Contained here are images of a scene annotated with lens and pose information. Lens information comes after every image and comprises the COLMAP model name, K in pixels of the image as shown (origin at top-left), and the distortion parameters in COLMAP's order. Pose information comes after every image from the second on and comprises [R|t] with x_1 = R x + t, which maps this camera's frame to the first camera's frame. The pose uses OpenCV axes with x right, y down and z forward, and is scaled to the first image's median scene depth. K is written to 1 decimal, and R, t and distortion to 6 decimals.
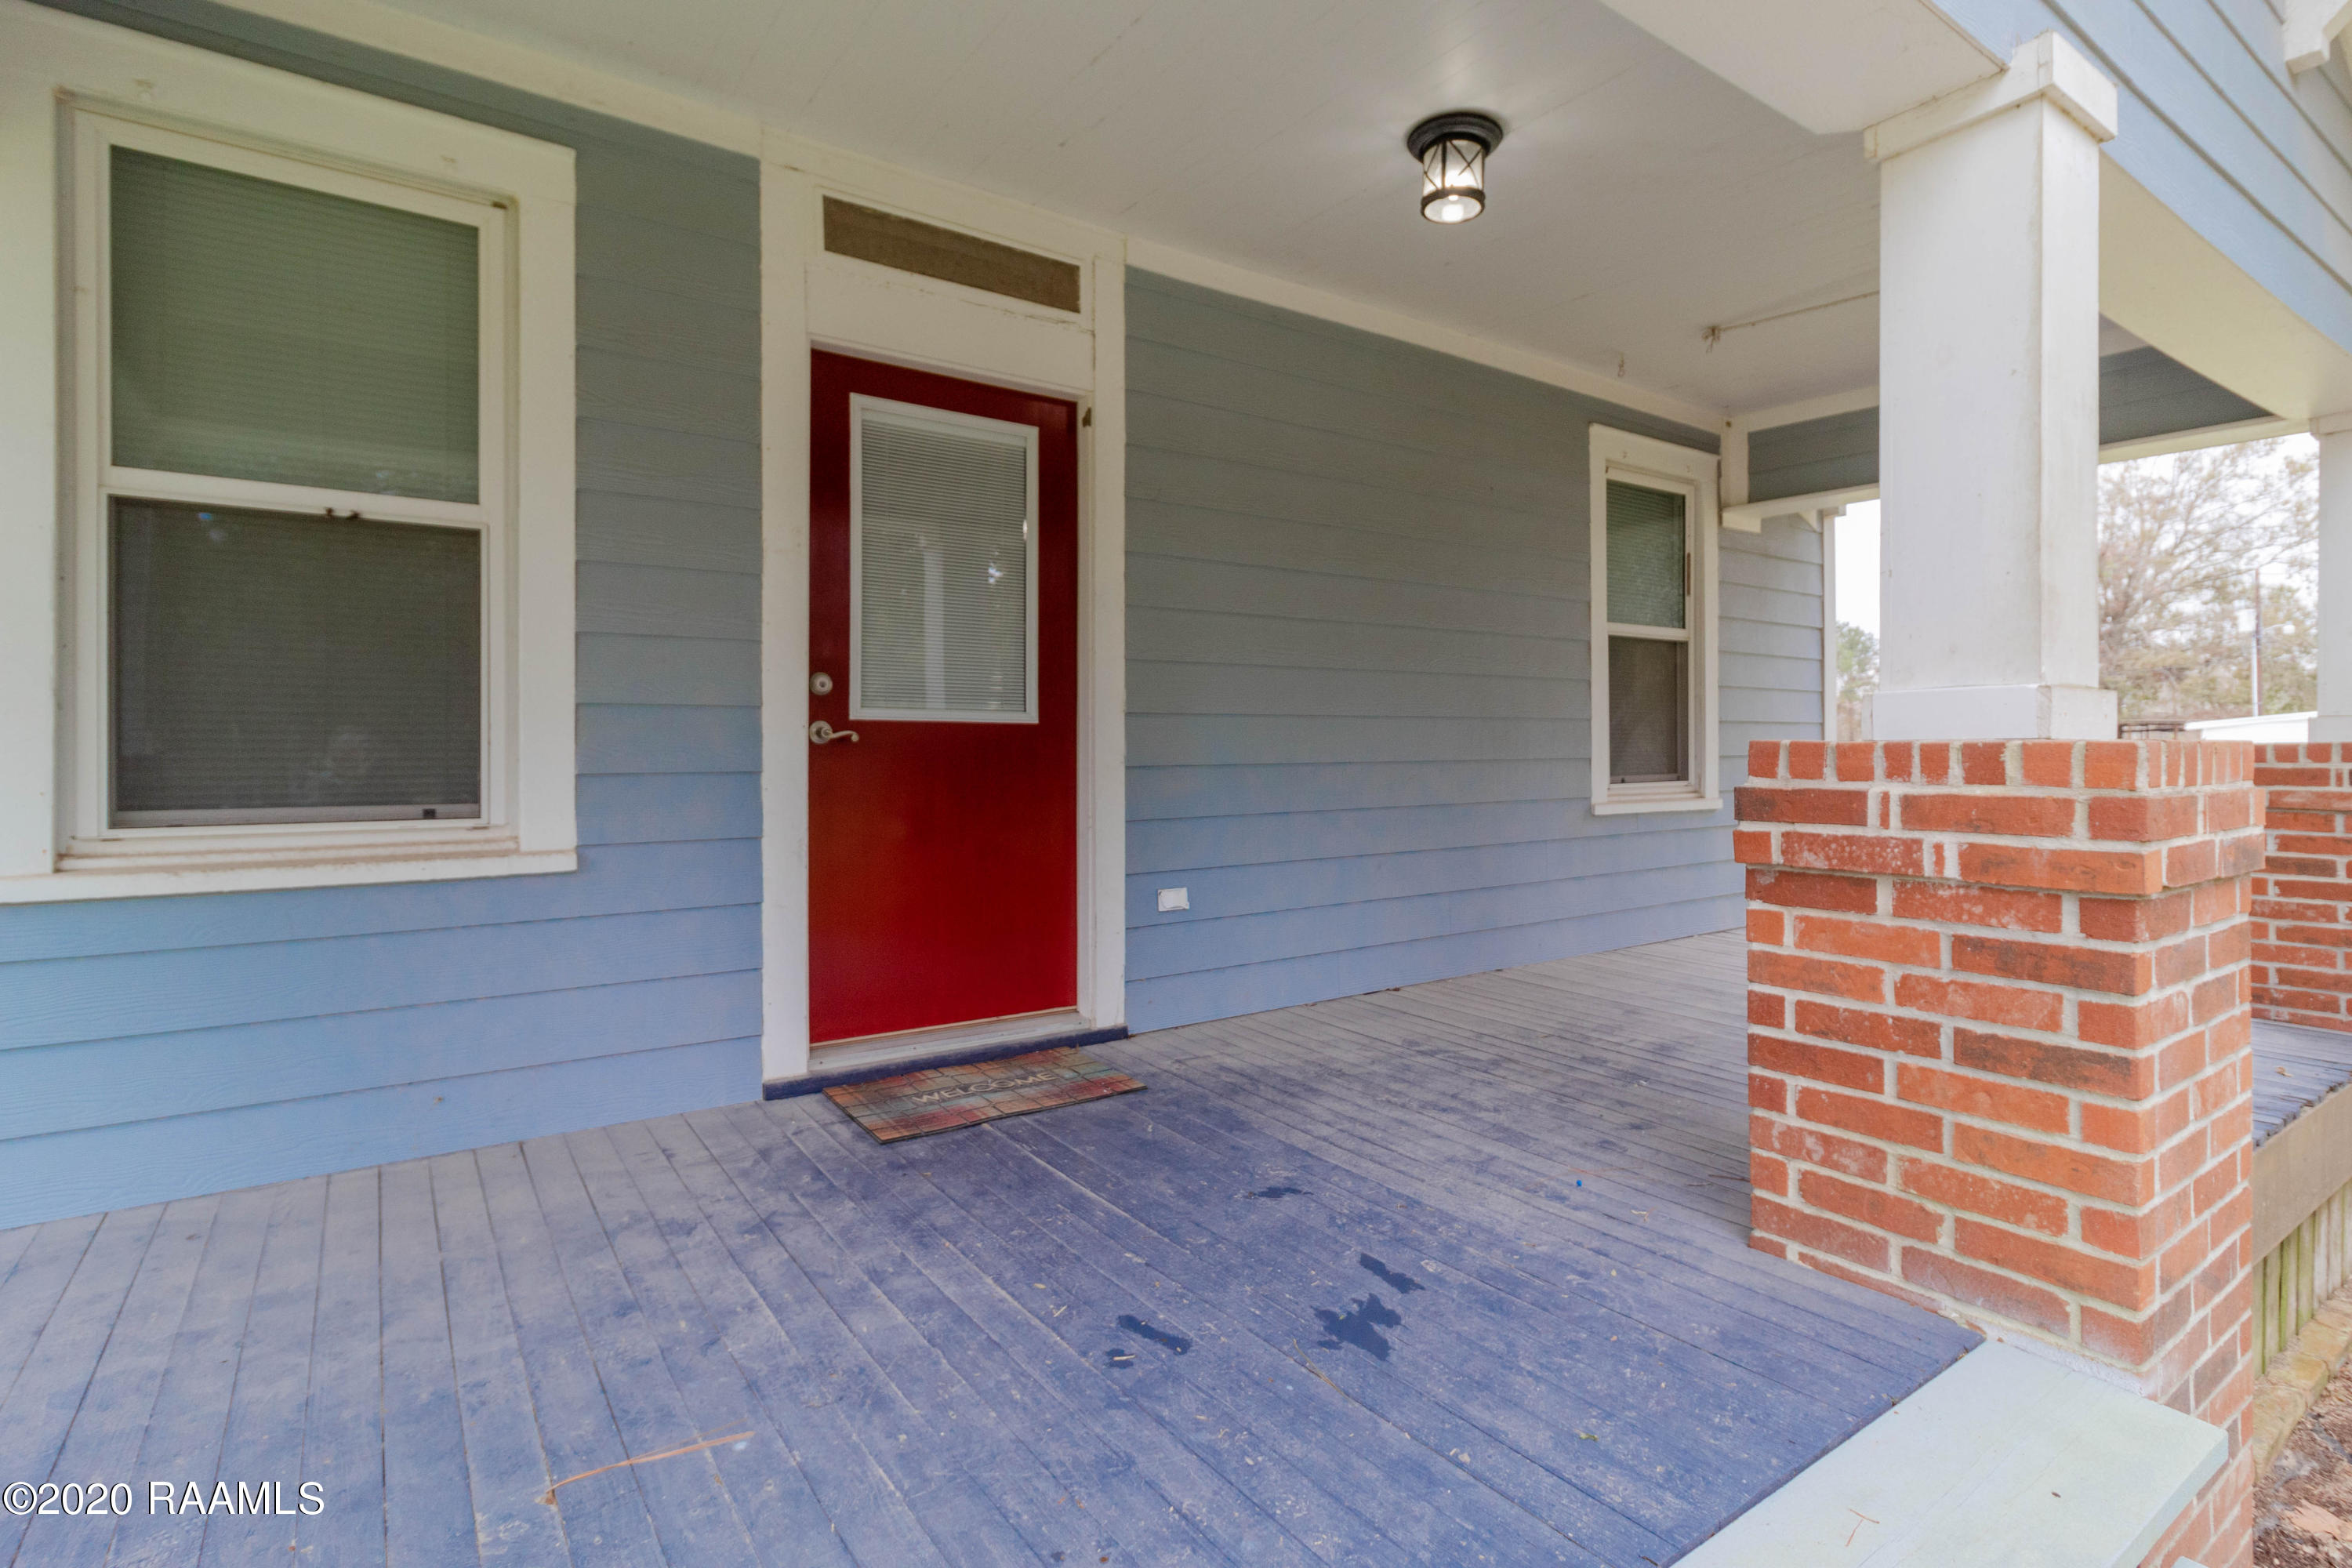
lens RADIAL K [[1110.8, 0, 1185.5], [0, 1110.8, 742.5], [0, 0, 1]] dist [-0.000925, 0.000200]
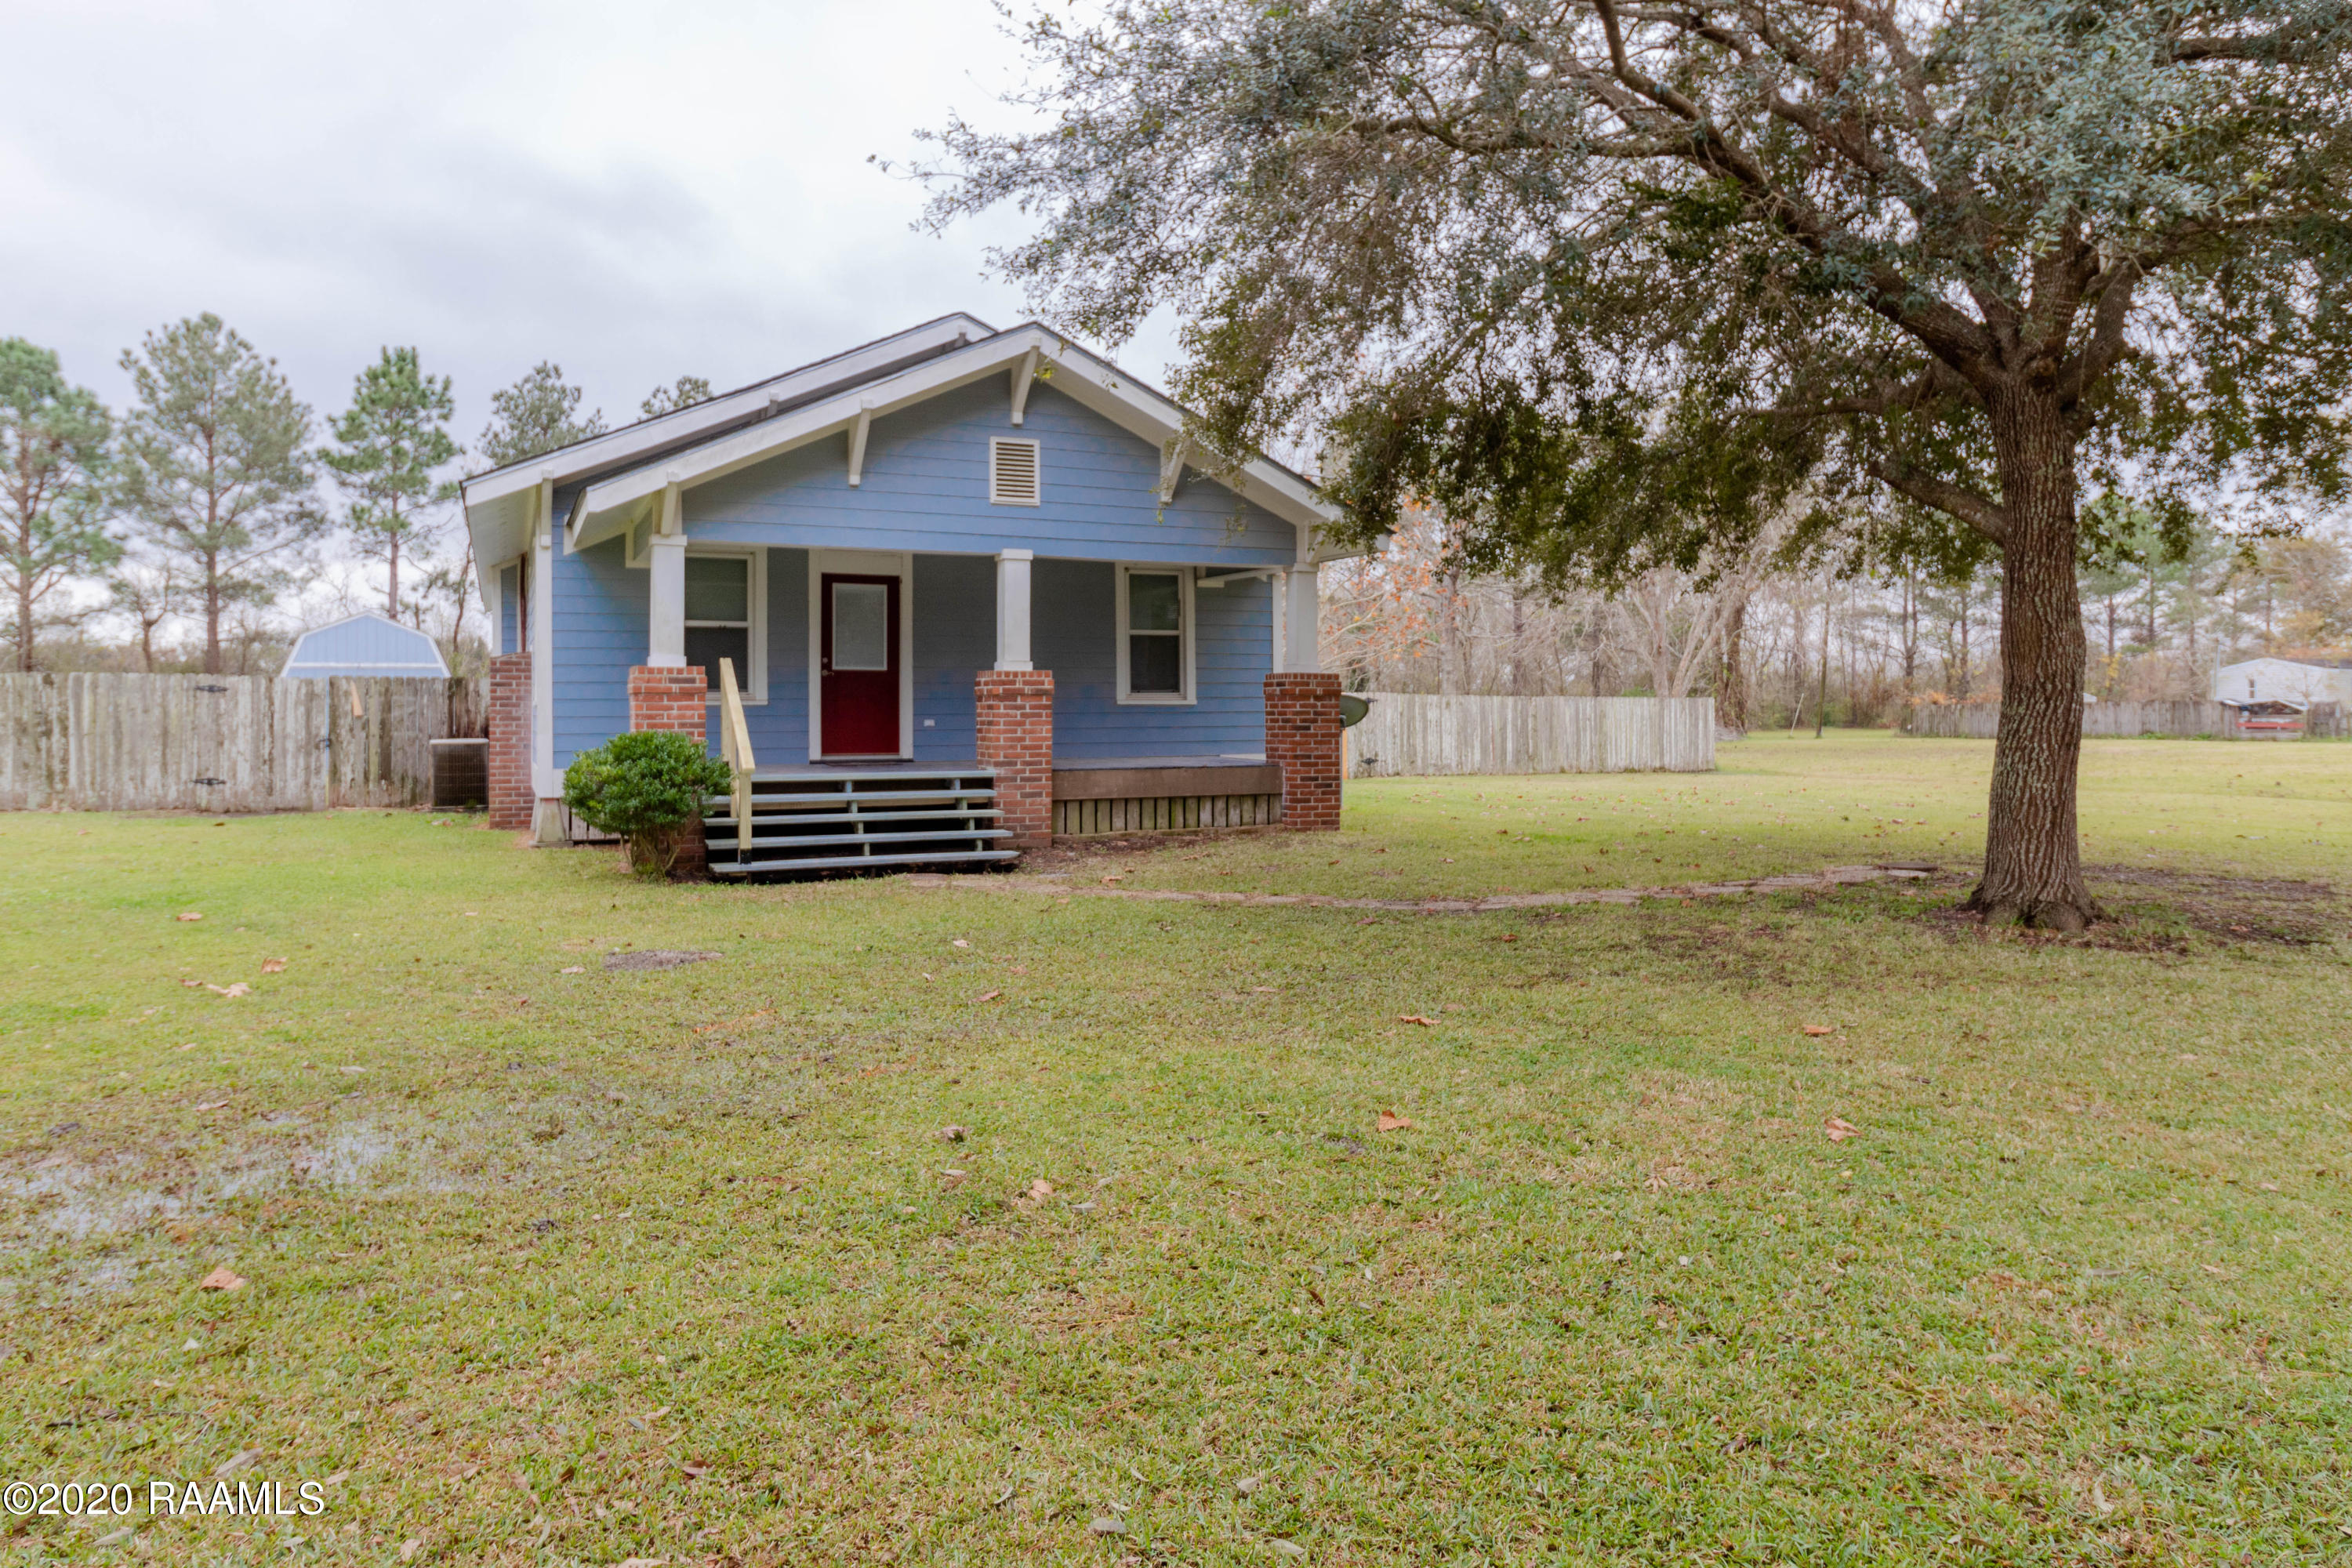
lens RADIAL K [[1532.9, 0, 1171.5], [0, 1532.9, 689.5], [0, 0, 1]] dist [-0.044375, 0.066715]
pose [[0.977209, -0.005544, -0.212209, 1.787845], [0.003394, 0.999939, -0.010497, 0.097988], [0.212254, 0.009537, 0.977168, -3.558461]]
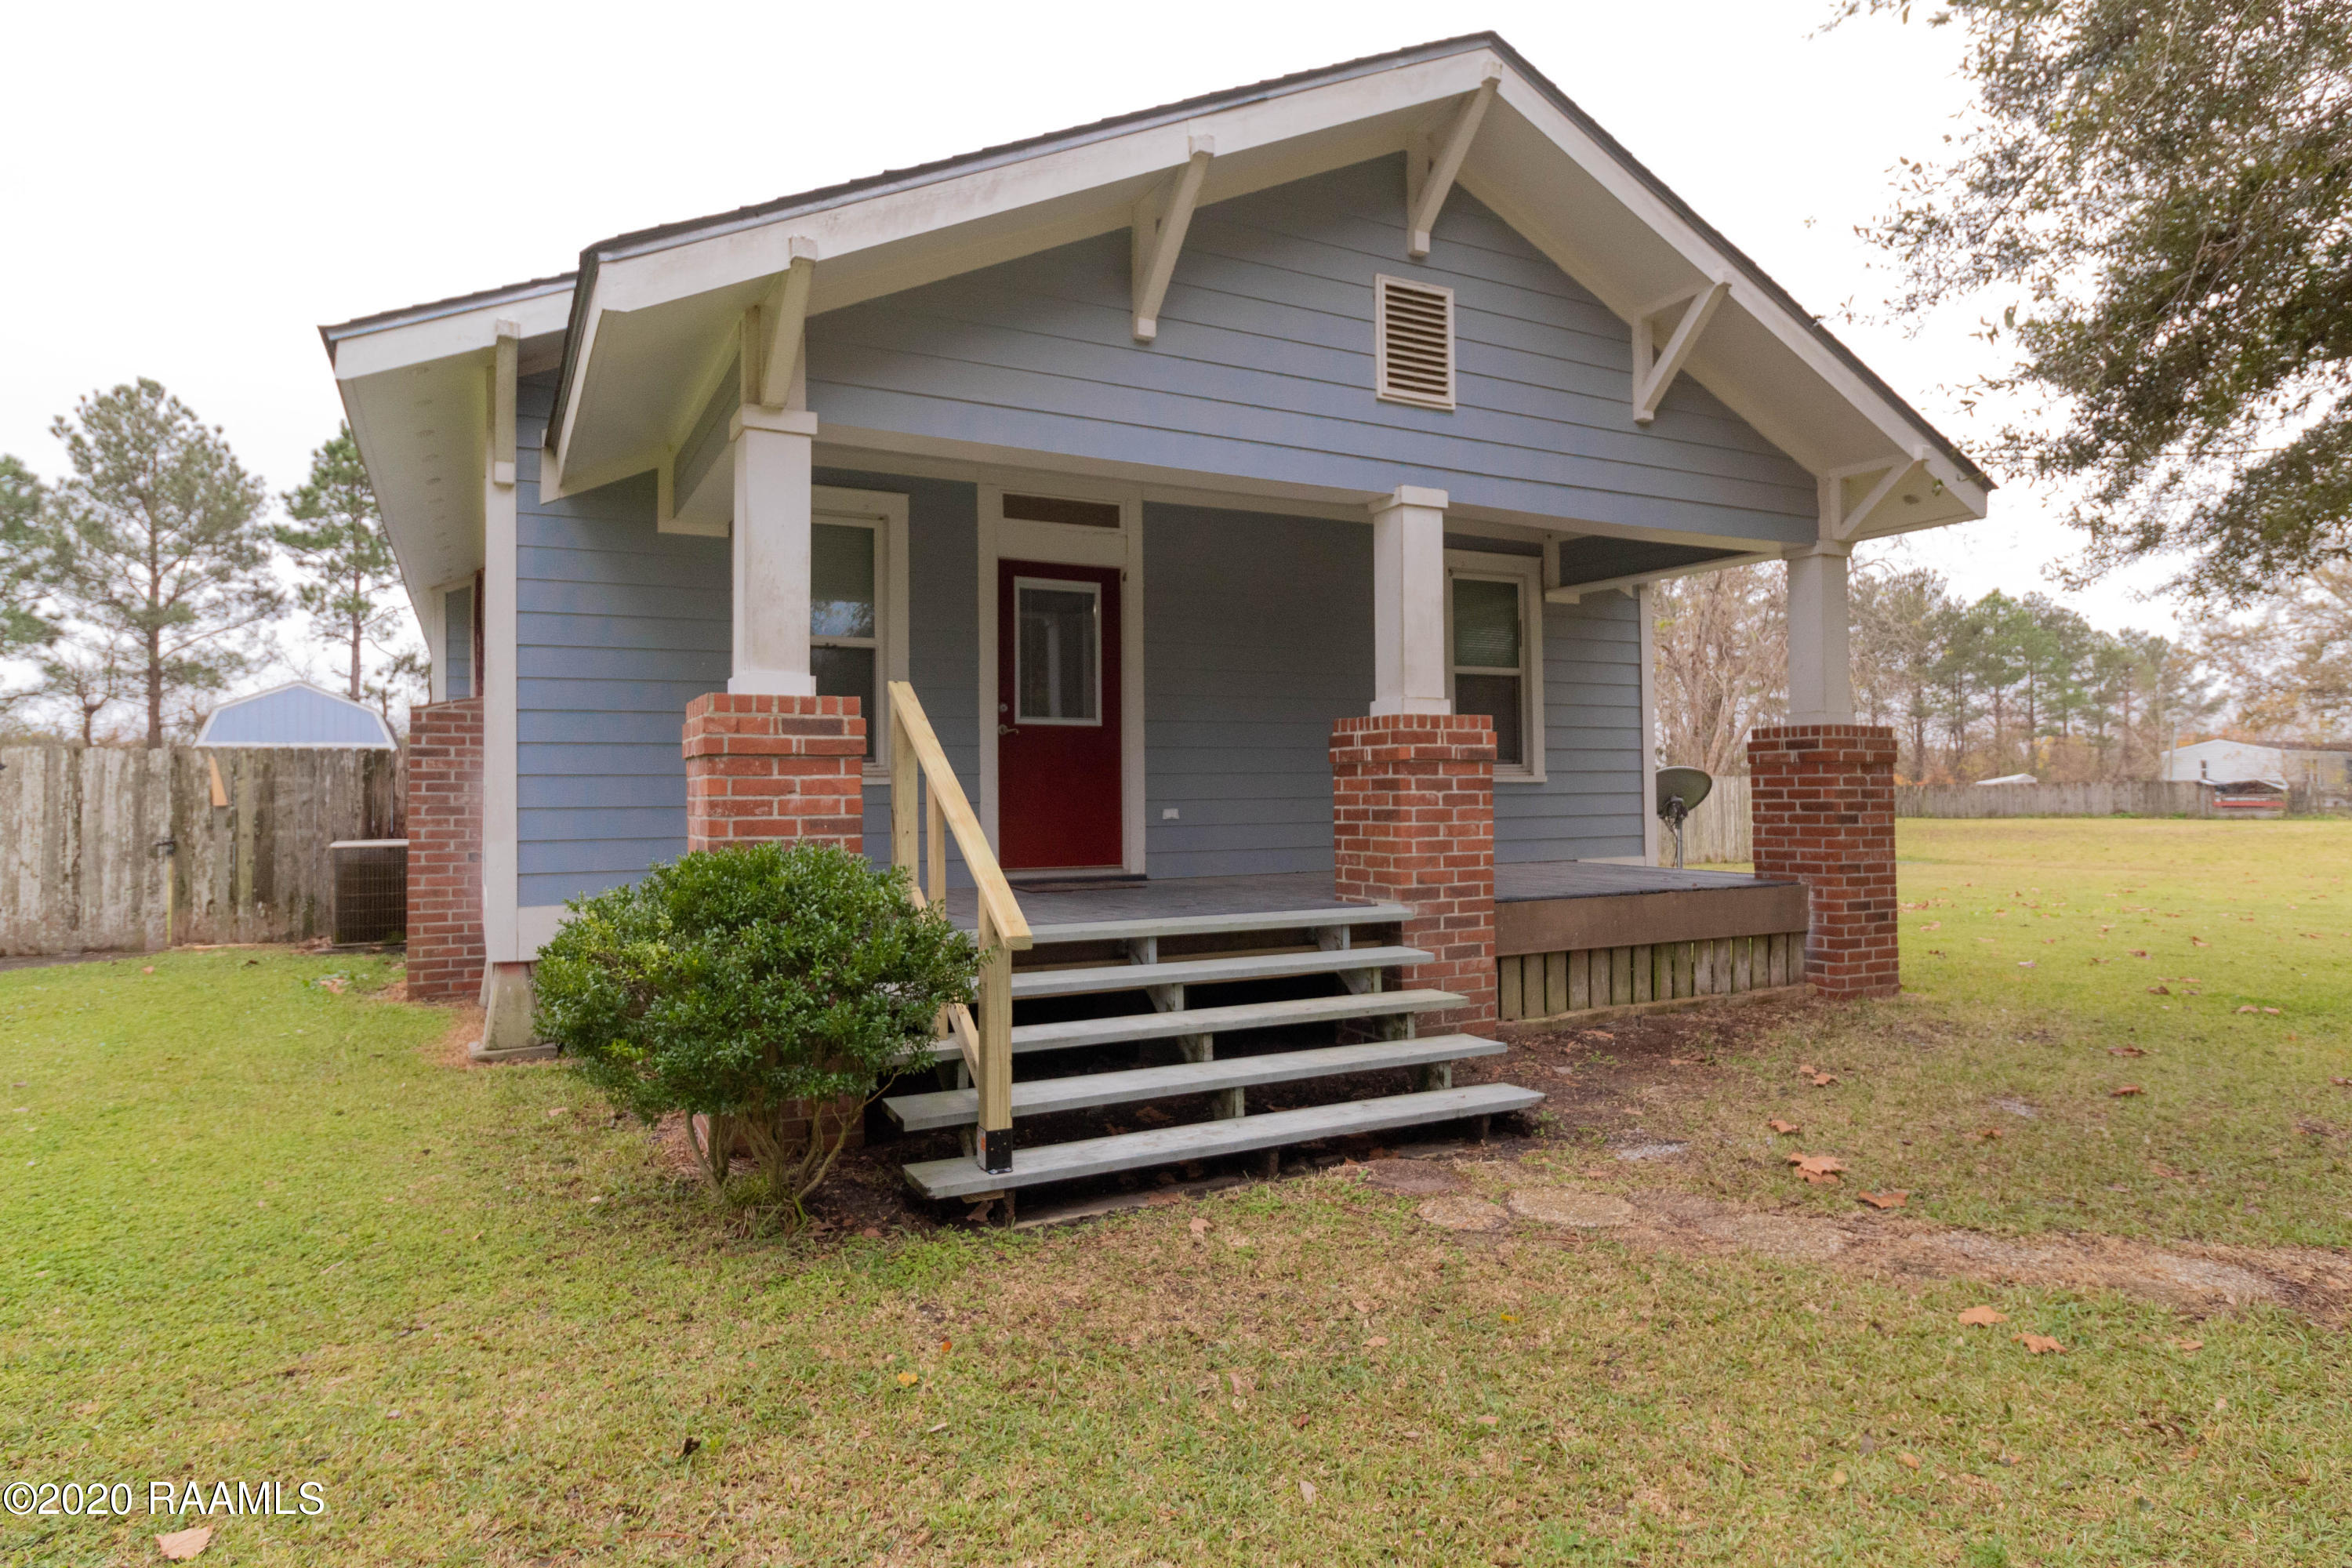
lens RADIAL K [[1311.6, 0, 1176.0], [0, 1311.6, 784.0], [0, 0, 1]] dist [-0.002079, -0.000563]
pose [[0.989945, -0.008376, -0.141201, 0.354887], [0.007744, 0.999957, -0.005023, 0.106306], [0.141237, 0.003879, 0.989968, -1.427043]]
